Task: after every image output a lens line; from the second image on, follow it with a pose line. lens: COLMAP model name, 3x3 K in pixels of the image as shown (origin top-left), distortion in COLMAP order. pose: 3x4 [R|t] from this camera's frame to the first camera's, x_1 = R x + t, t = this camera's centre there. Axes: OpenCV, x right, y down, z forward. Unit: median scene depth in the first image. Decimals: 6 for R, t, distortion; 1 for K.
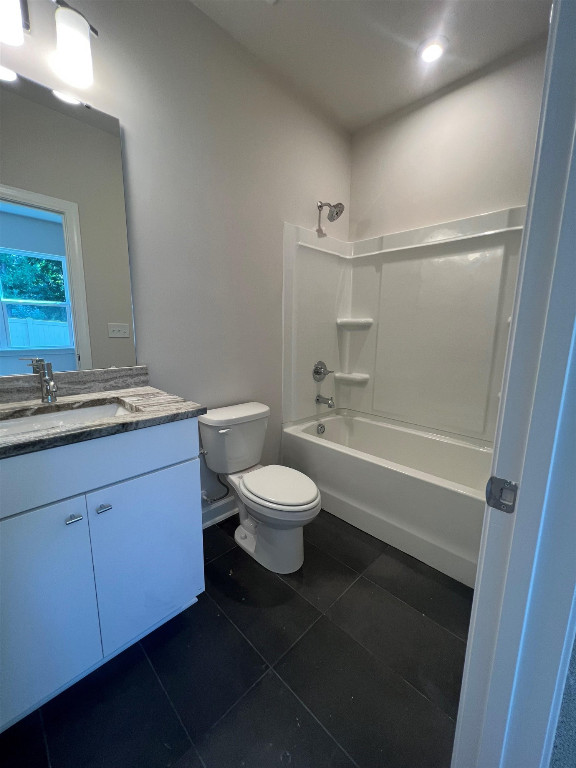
lens RADIAL K [[307.0, 0, 287.6], [0, 307.0, 385.1], [0, 0, 1]] dist [-0.013126, -0.000189]
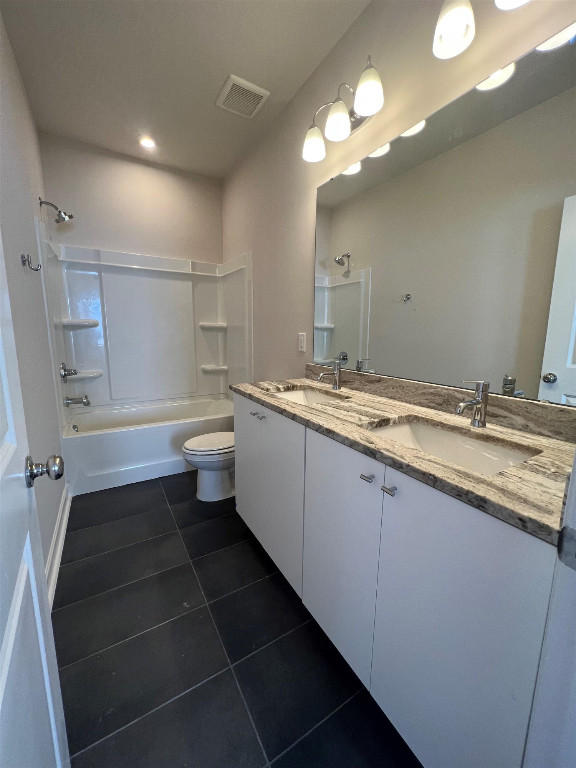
lens RADIAL K [[307.0, 0, 287.6], [0, 307.0, 385.1], [0, 0, 1]] dist [-0.013126, -0.000189]
pose [[0.240207, -0.177896, 0.954282, -0.671956], [0.164546, 0.976300, 0.140582, -0.027295], [-0.956674, 0.123254, 0.263787, 0.066494]]
